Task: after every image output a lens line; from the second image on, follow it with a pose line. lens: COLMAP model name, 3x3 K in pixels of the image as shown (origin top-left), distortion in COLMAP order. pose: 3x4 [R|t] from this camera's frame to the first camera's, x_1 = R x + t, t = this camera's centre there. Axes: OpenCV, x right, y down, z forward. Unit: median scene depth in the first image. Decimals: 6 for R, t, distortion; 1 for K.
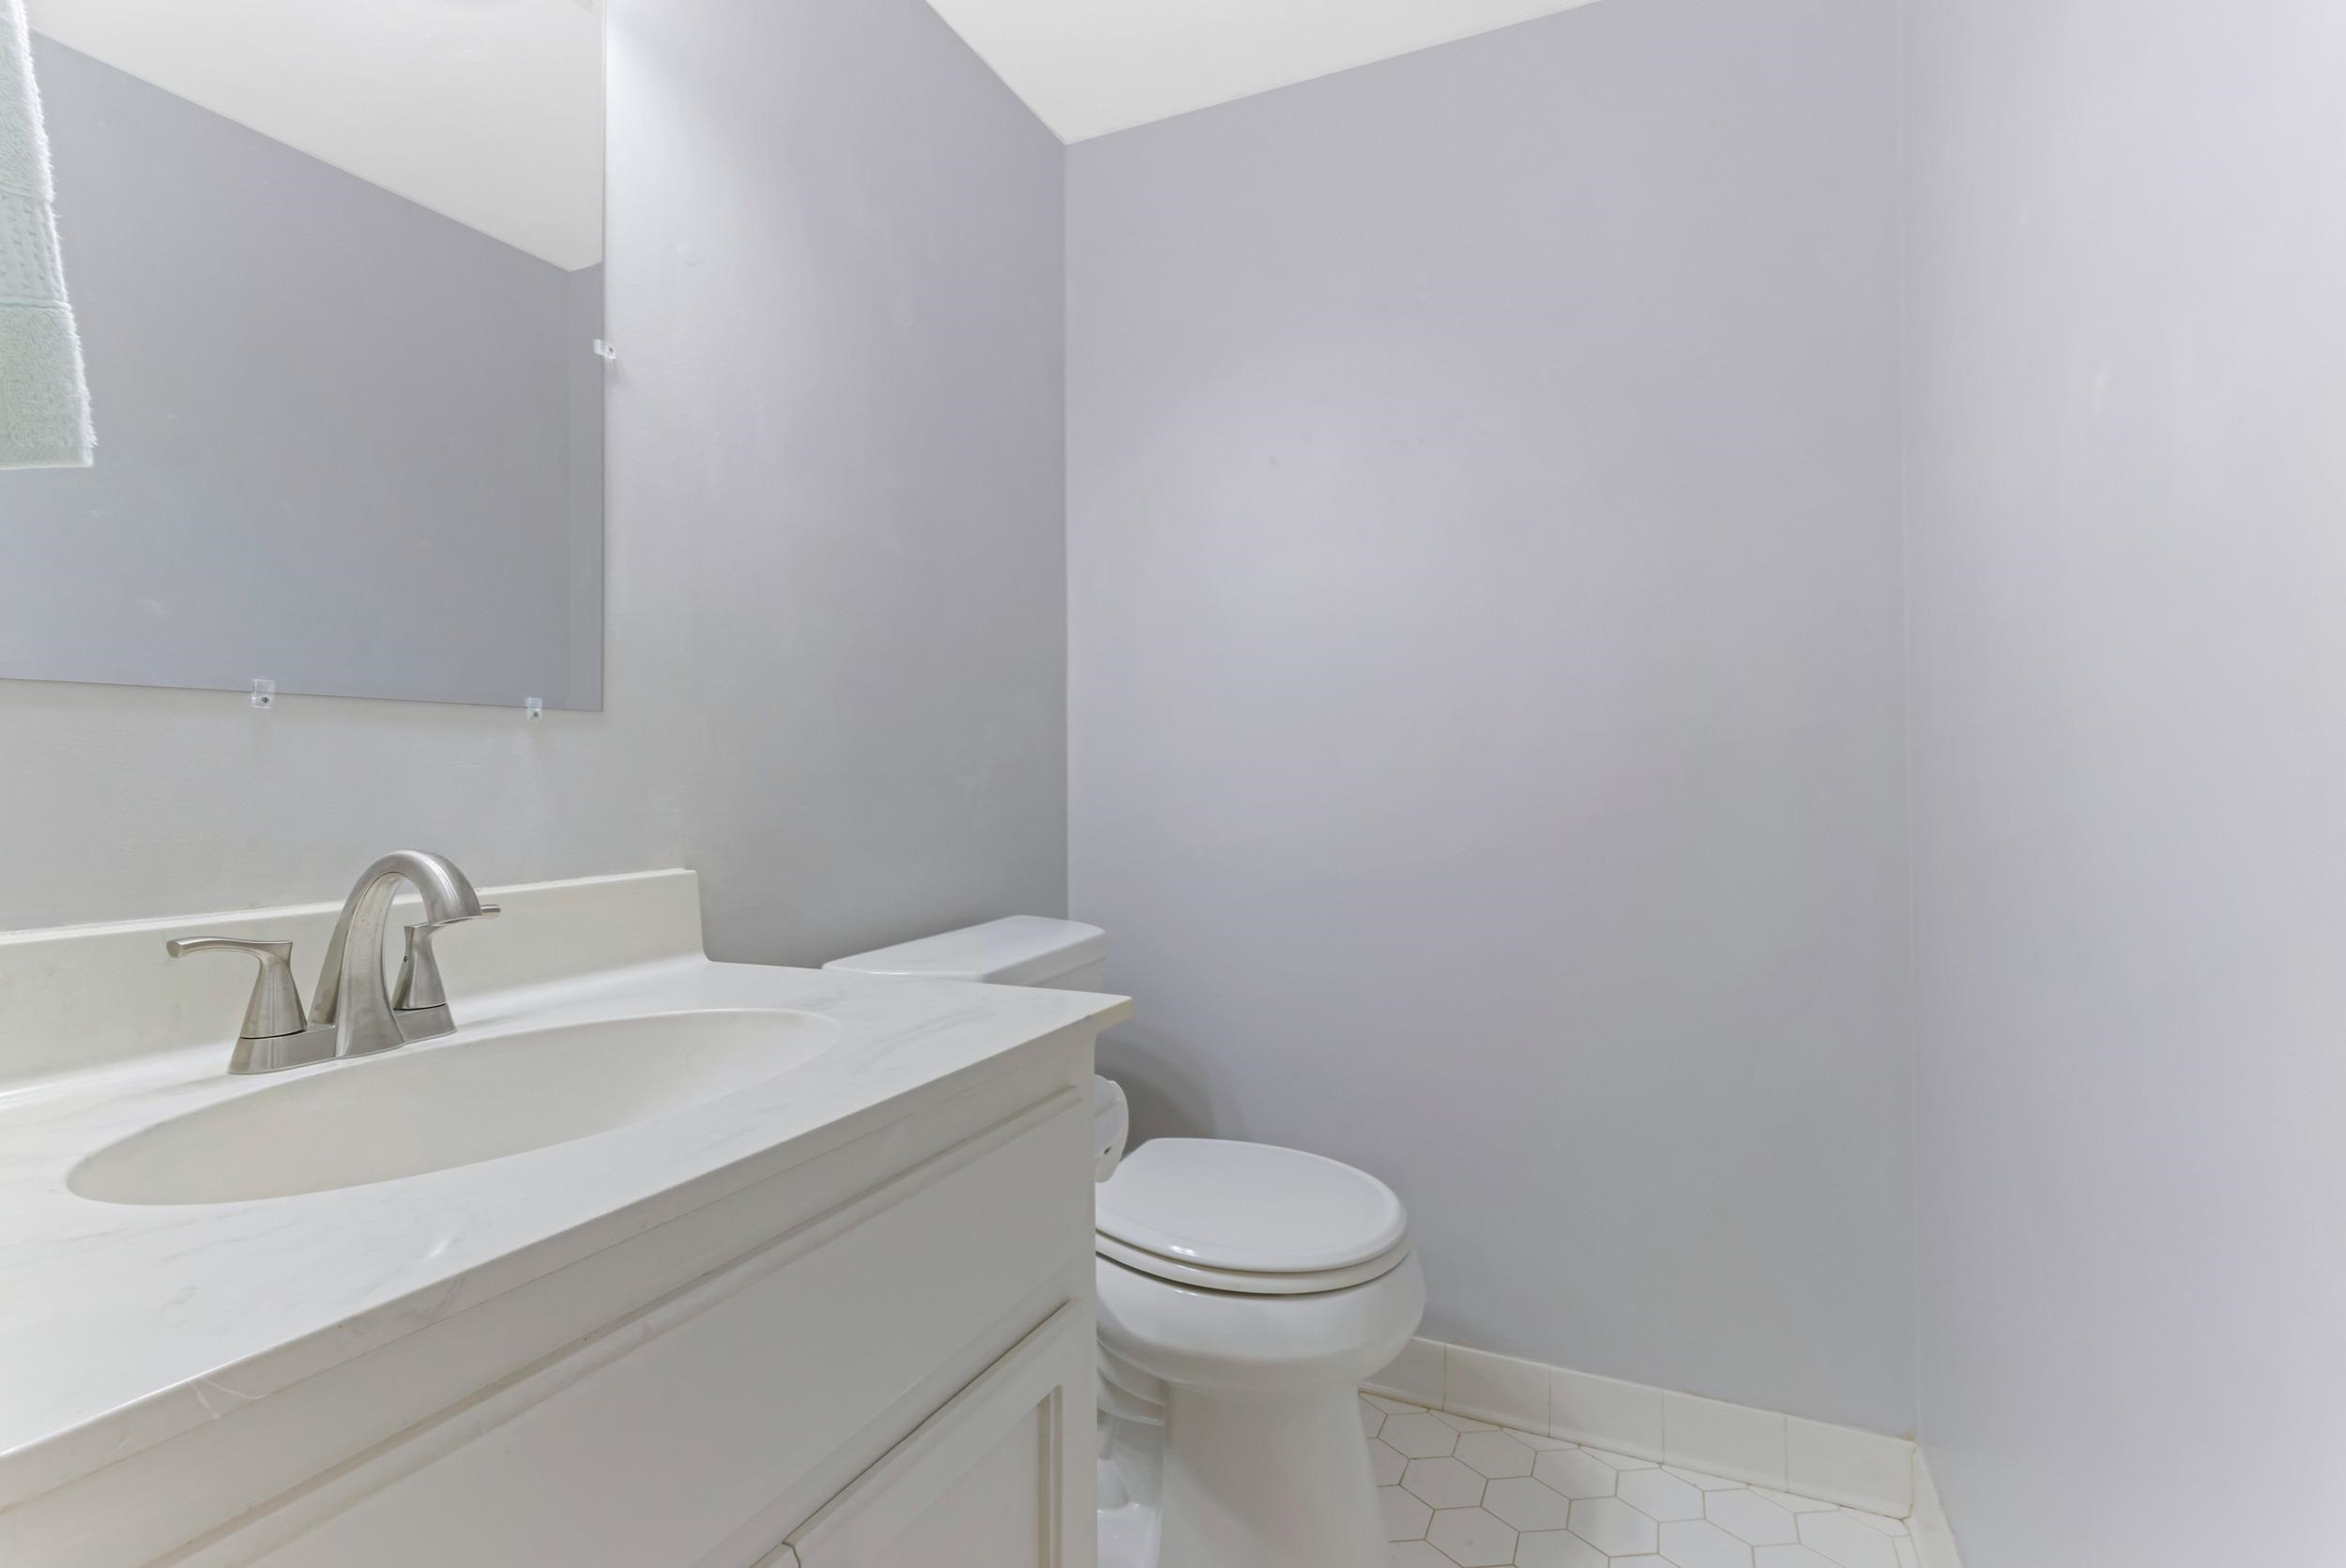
lens RADIAL K [[1142.1, 0, 1177.8], [0, 1142.1, 757.5], [0, 0, 1]] dist [0.000822, -0.000226]
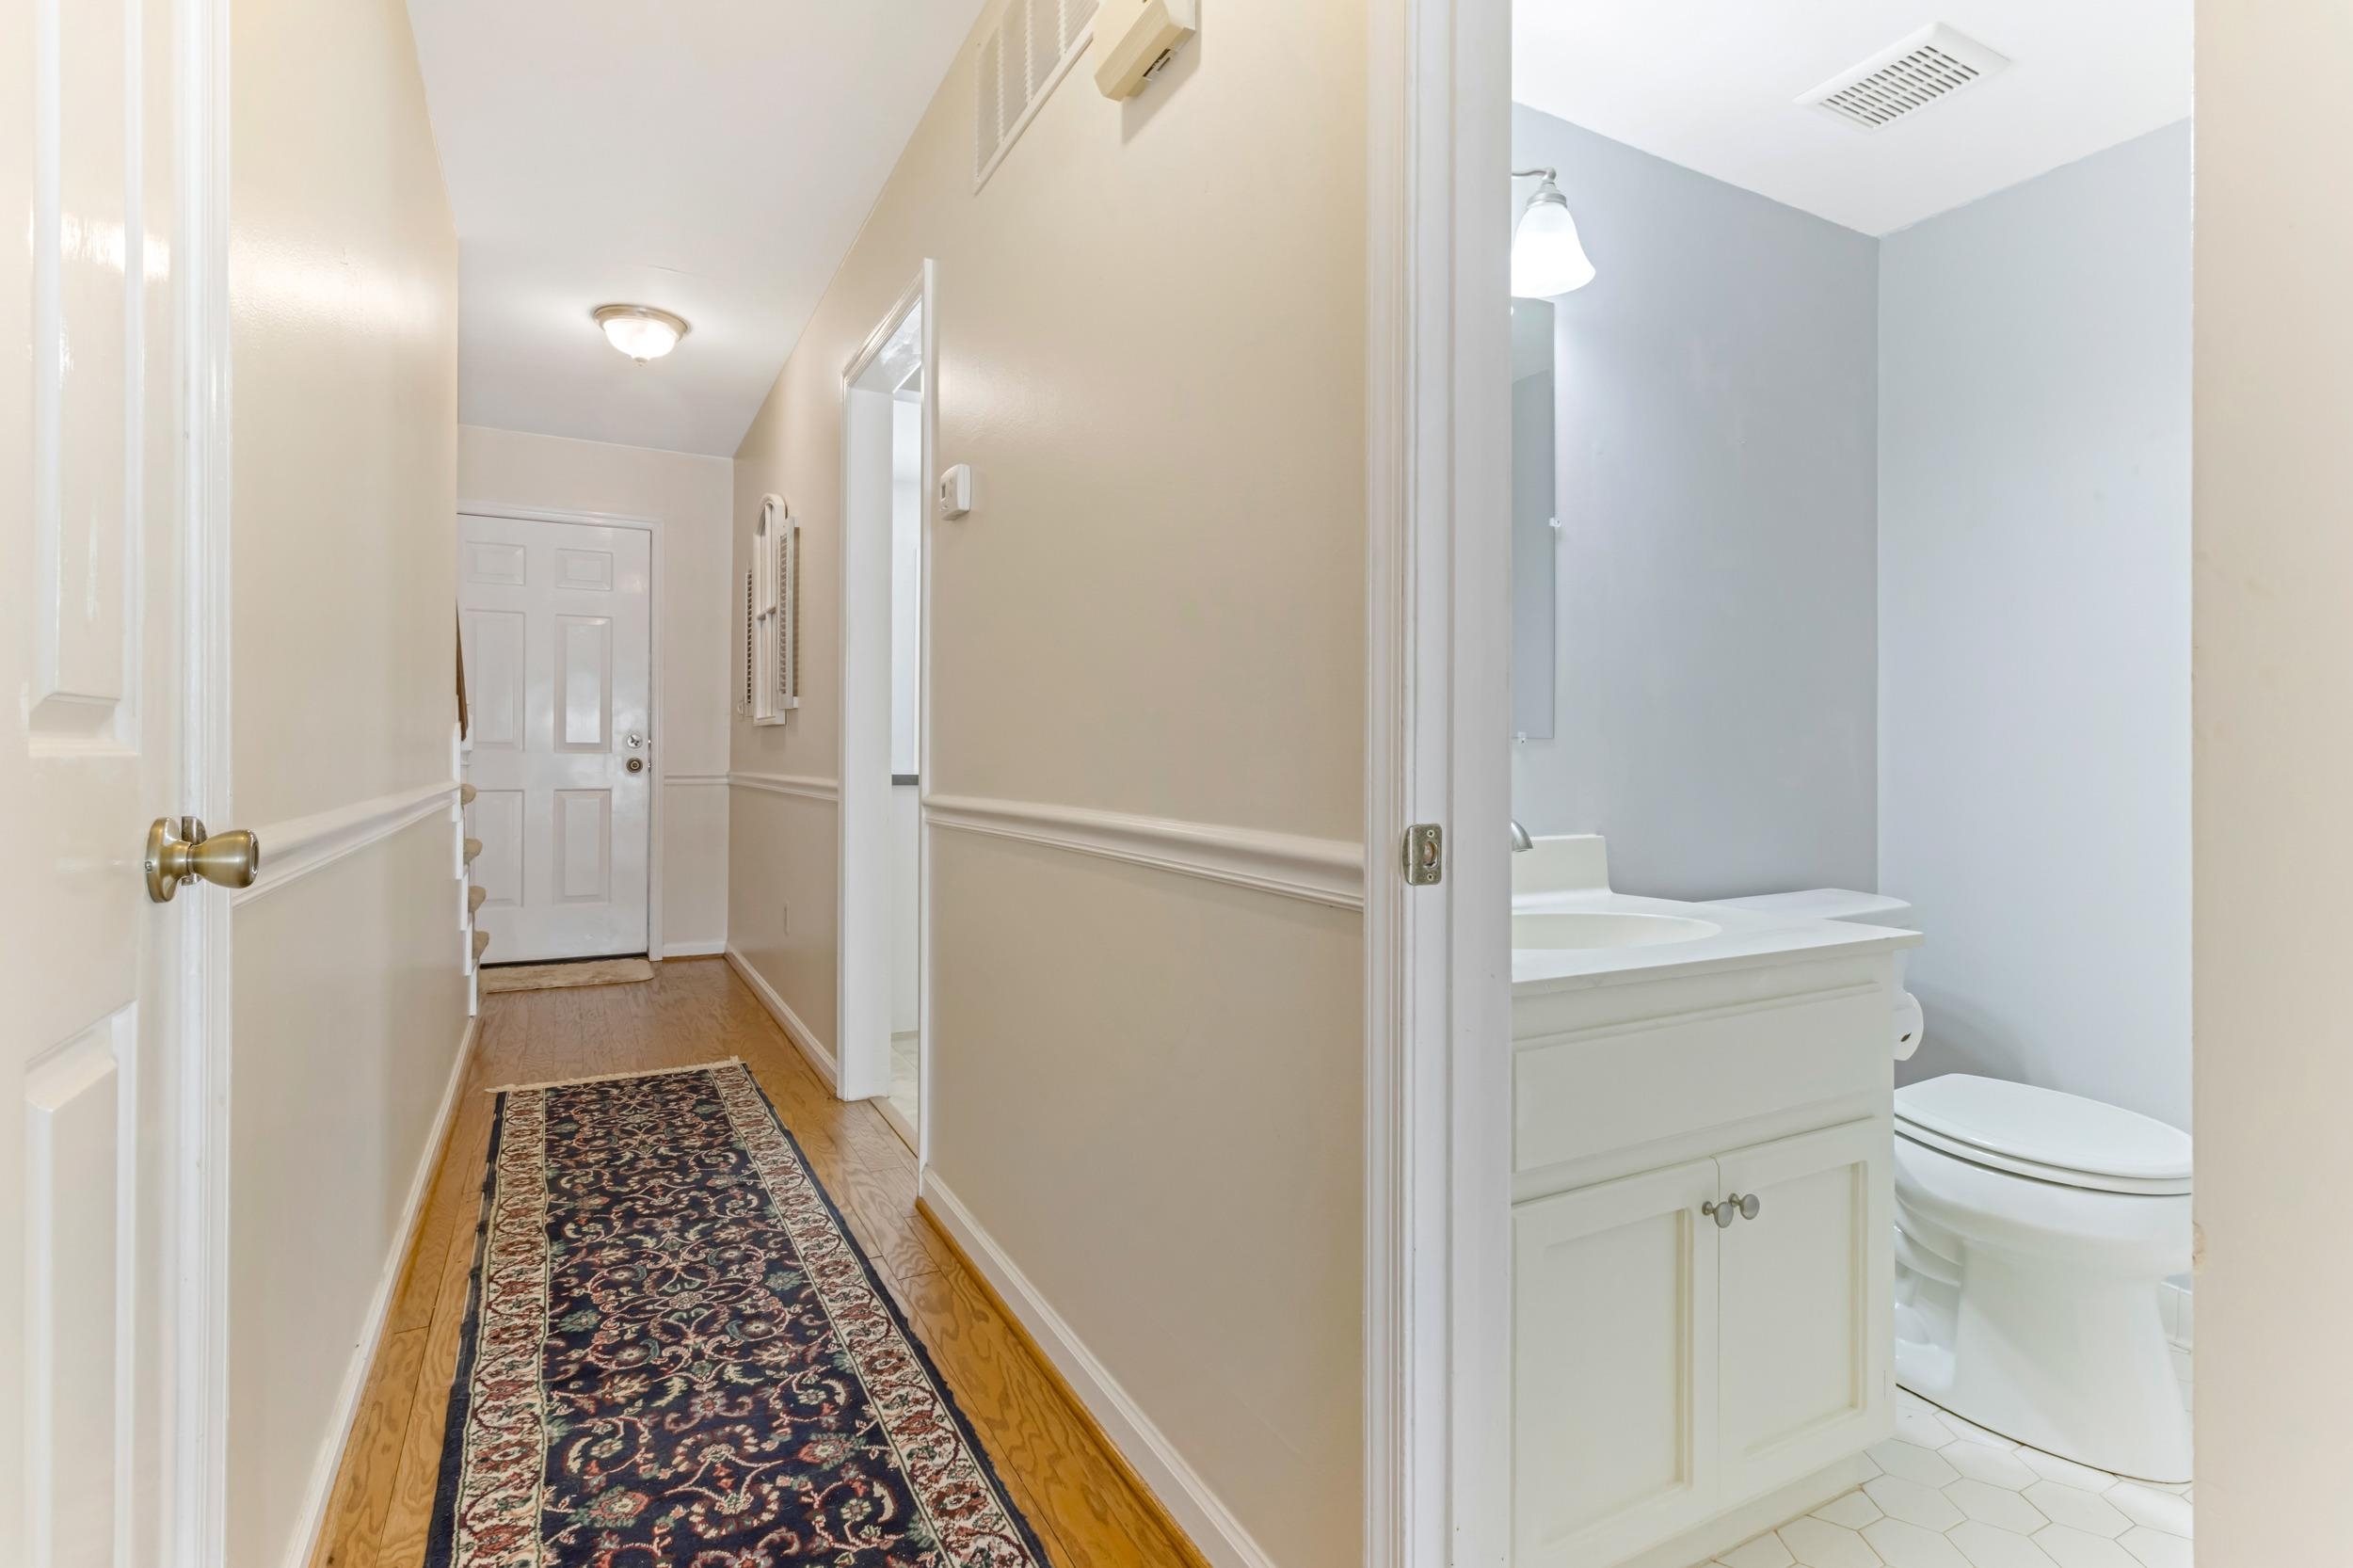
lens RADIAL K [[1145.5, 0, 1181.3], [0, 1145.5, 757.4], [0, 0, 1]] dist [0.000822, -0.000226]
pose [[0.799124, 0.006023, -0.601136, 0.065936], [0.001943, 0.999919, 0.012602, -0.030886], [0.601163, -0.011239, 0.799047, -0.609022]]
